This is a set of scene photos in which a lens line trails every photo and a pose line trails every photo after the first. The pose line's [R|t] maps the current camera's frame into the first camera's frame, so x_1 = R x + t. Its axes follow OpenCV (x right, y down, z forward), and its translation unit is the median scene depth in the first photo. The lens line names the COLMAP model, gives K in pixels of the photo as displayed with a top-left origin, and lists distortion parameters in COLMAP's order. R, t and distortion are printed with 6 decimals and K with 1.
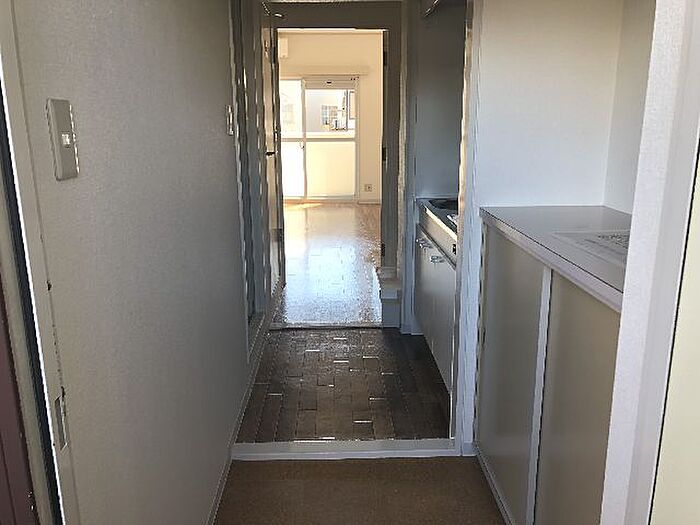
lens RADIAL K [[580.9, 0, 350.0], [0, 580.9, 262.5], [0, 0, 1]] dist [0.106418, -0.001069]
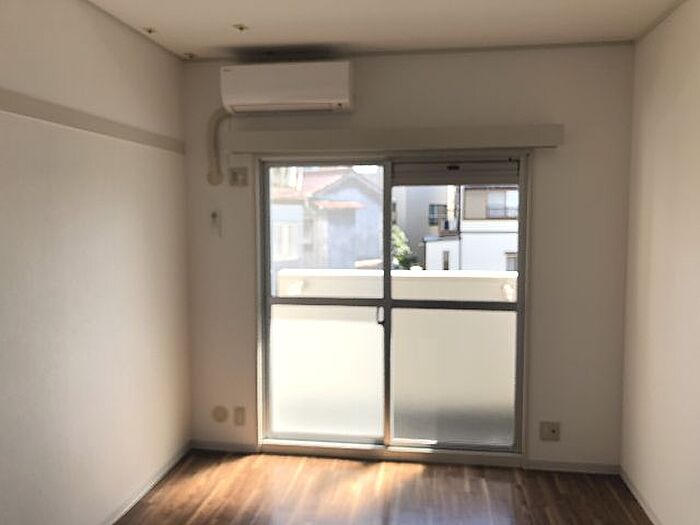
lens RADIAL K [[580.9, 0, 350.0], [0, 580.9, 262.5], [0, 0, 1]] dist [0.106418, -0.001069]
pose [[0.983825, 0.019836, -0.178029, -0.031508], [-0.047636, 0.987036, -0.153267, -0.173780], [0.172680, 0.159268, 0.972016, 0.592594]]
